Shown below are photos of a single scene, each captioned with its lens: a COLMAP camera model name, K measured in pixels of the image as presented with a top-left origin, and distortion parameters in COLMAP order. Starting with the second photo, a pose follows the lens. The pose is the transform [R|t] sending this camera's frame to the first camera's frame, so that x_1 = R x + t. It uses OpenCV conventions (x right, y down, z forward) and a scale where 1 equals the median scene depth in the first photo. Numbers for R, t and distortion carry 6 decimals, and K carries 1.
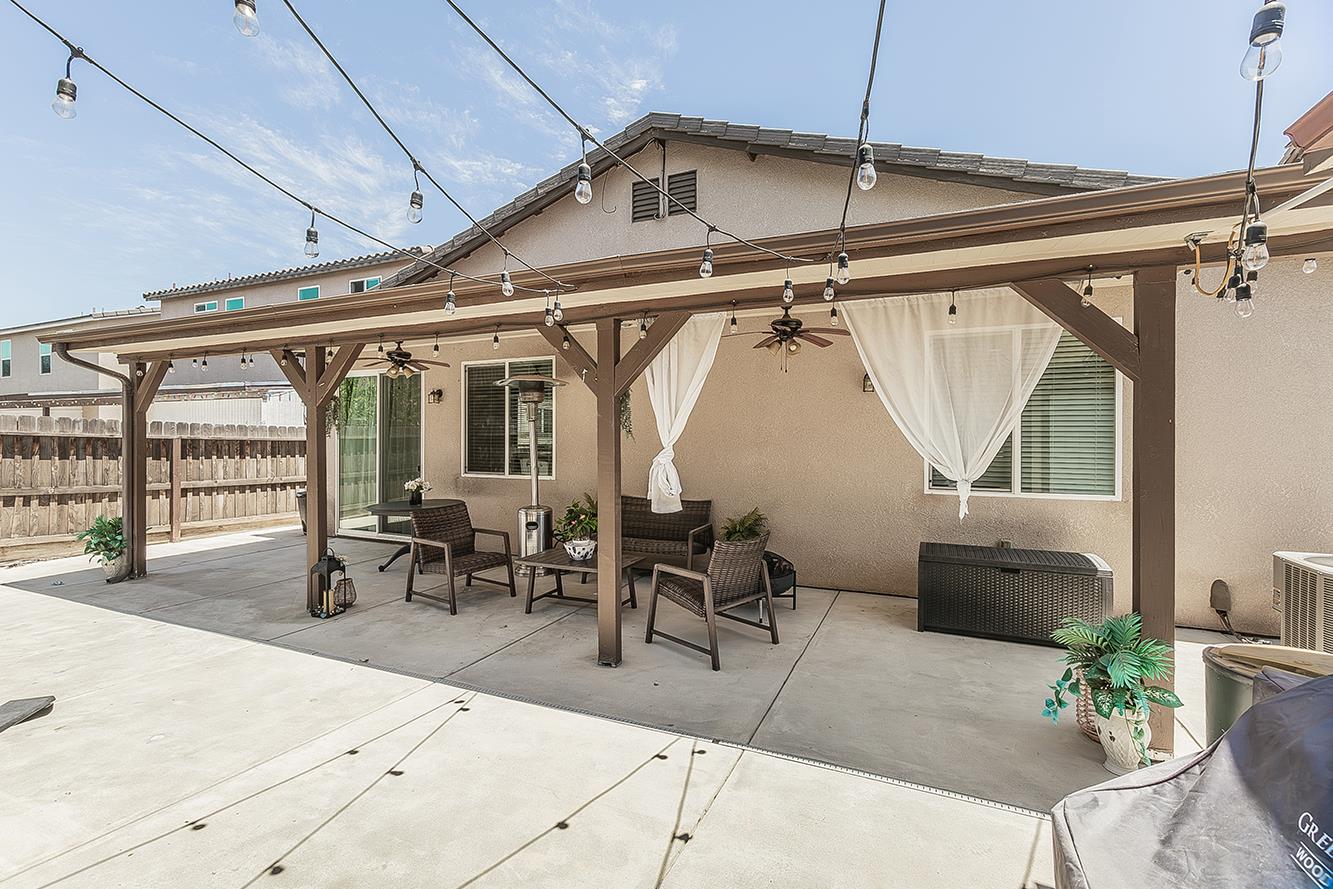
lens RADIAL K [[558.3, 0, 679.2], [0, 558.3, 445.1], [0, 0, 1]] dist [0.003883, -0.000770]
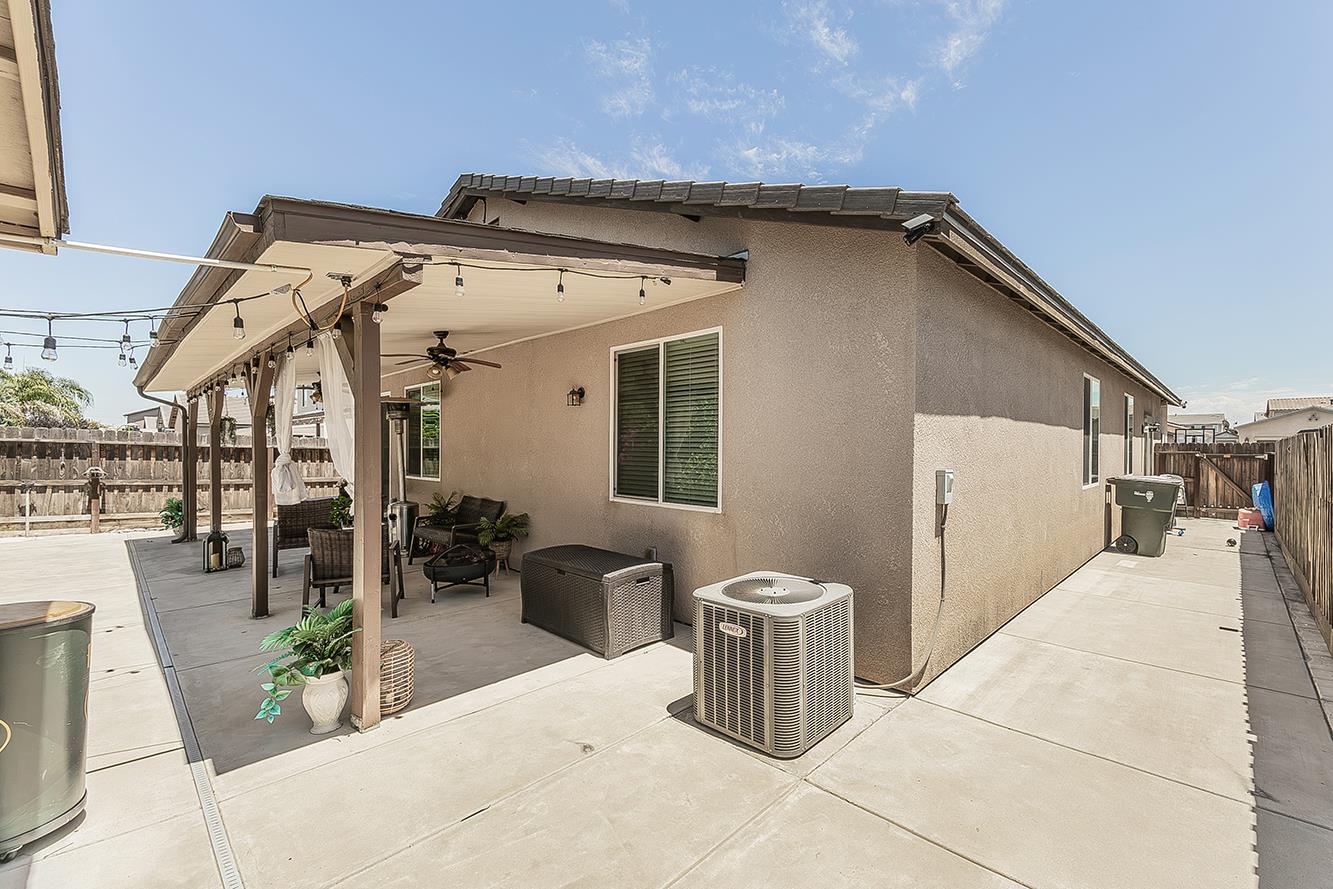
lens RADIAL K [[558.3, 0, 712.7], [0, 558.3, 449.2], [0, 0, 1]] dist [0.003883, -0.000770]
pose [[0.941897, 0.000263, -0.335902, 0.738859], [-0.003332, 0.999958, -0.008560, 0.001117], [0.335885, 0.009182, 0.941858, 0.059081]]
